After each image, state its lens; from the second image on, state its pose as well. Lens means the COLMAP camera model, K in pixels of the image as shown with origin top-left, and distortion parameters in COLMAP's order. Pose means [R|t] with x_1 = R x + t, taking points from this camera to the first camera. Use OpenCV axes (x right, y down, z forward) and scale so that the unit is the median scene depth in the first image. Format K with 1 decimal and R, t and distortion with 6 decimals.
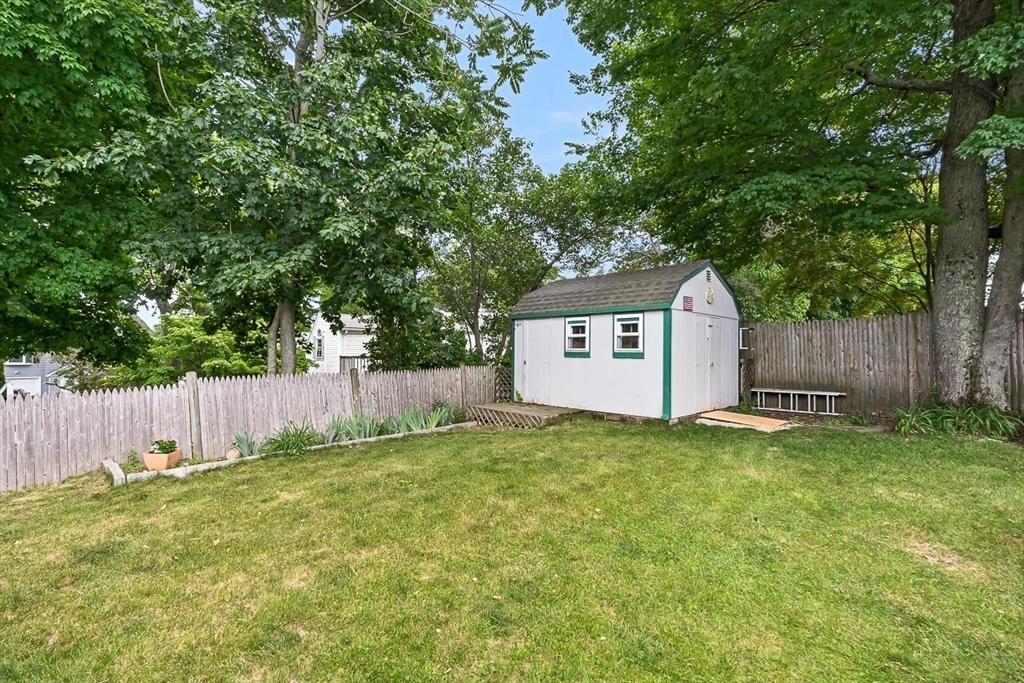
lens RADIAL K [[443.0, 0, 512.0], [0, 443.0, 341.5], [0, 0, 1]] dist [-0.001930, 0.005418]
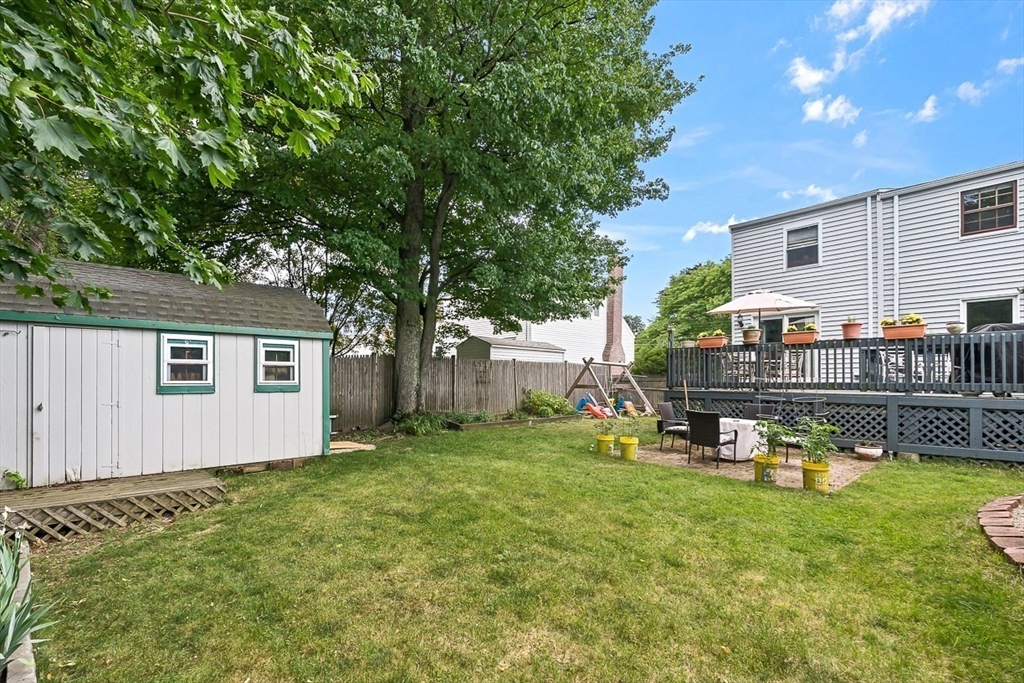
lens RADIAL K [[443.0, 0, 512.0], [0, 443.0, 341.5], [0, 0, 1]] dist [-0.001930, 0.005418]
pose [[0.071544, 0.082176, 0.994047, -0.551347], [-0.017752, 0.996547, -0.081105, 0.002211], [-0.997279, -0.011844, 0.072756, 0.487862]]
